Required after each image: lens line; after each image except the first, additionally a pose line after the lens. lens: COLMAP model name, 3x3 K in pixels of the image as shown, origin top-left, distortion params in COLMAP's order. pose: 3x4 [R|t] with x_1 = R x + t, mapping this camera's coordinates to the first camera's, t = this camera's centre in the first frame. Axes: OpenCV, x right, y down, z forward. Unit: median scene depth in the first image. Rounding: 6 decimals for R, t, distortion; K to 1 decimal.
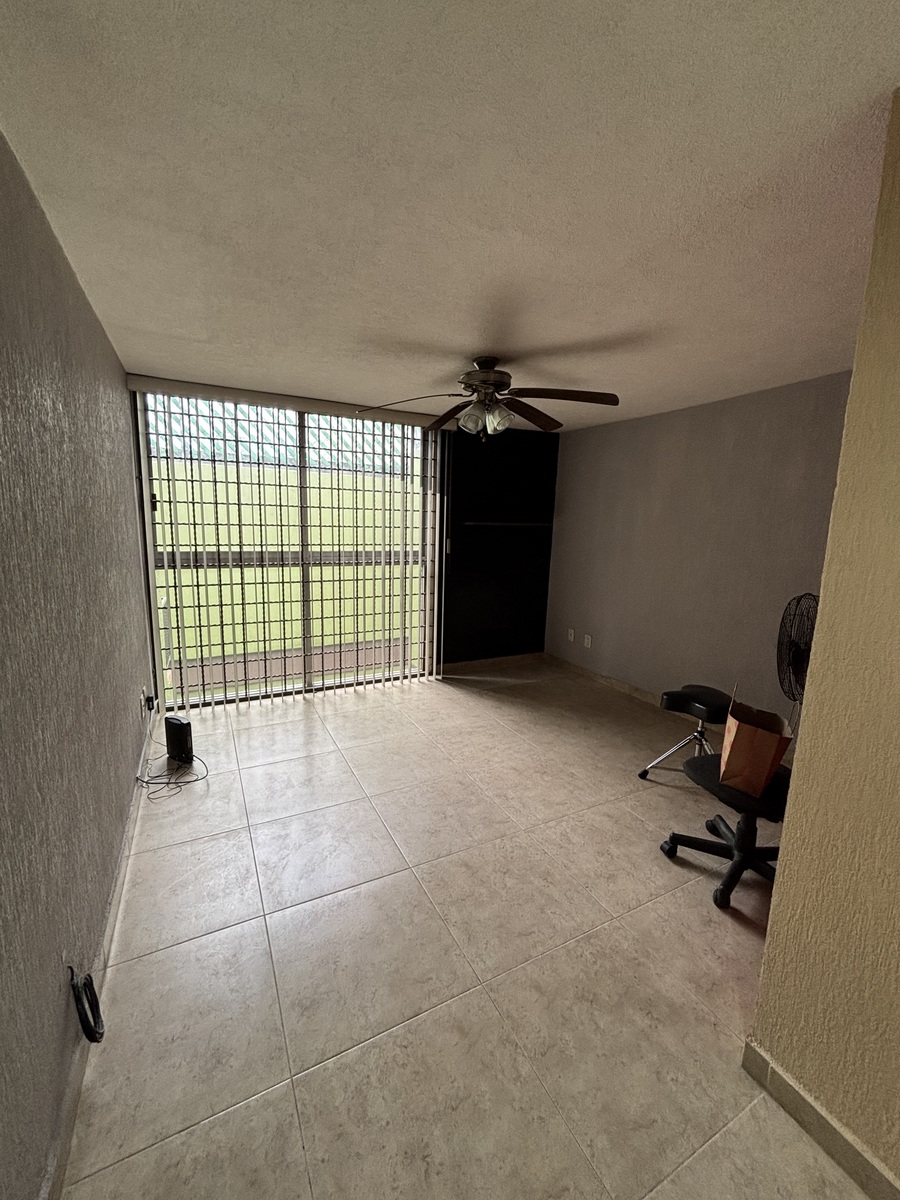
lens RADIAL K [[485.9, 0, 446.3], [0, 485.9, 592.9], [0, 0, 1]] dist [0.000190, -0.000539]
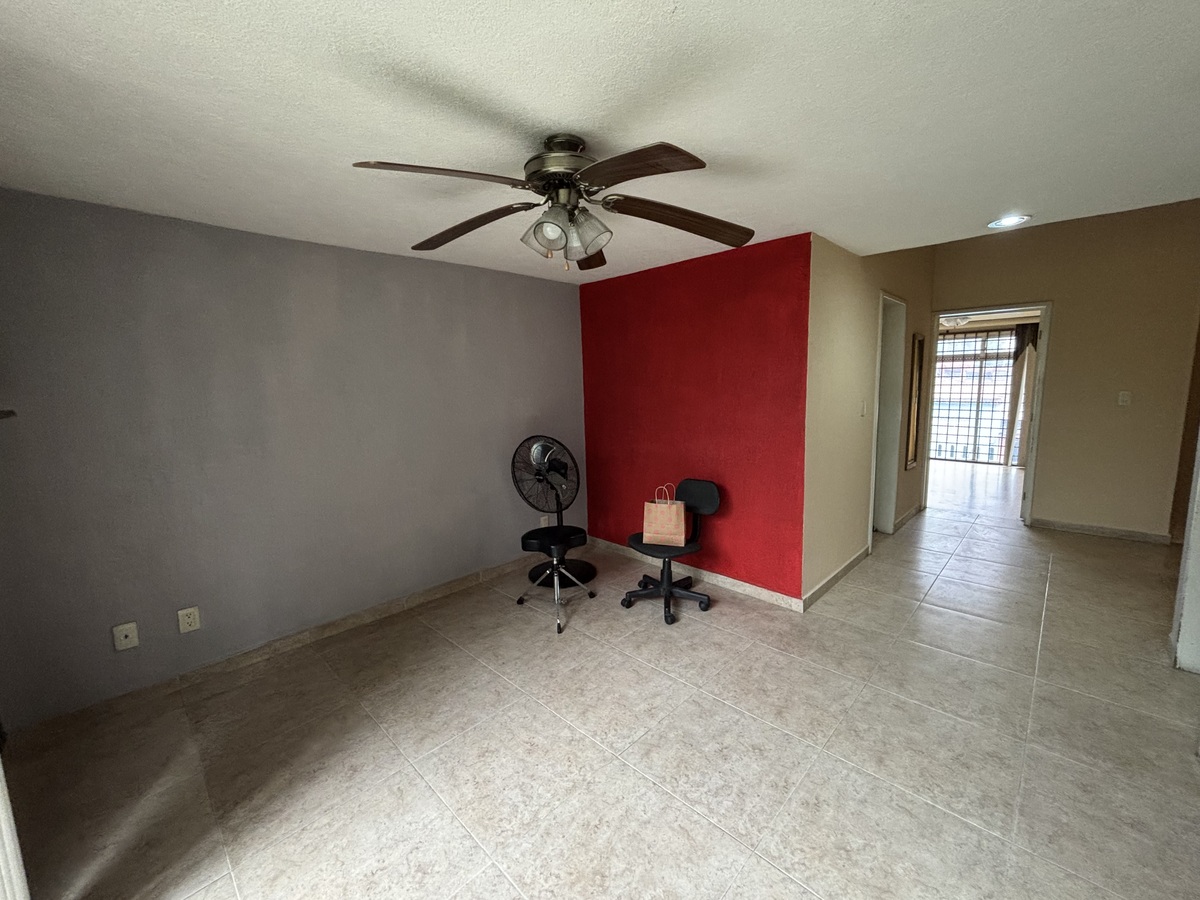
lens RADIAL K [[485.9, 0, 604.6], [0, 485.9, 448.8], [0, 0, 1]] dist [0.000190, -0.000539]
pose [[-0.331604, -0.146619, 0.931956, -0.393319], [0.156136, 0.965698, 0.207483, -0.144634], [-0.930409, 0.214314, -0.297337, 0.835011]]
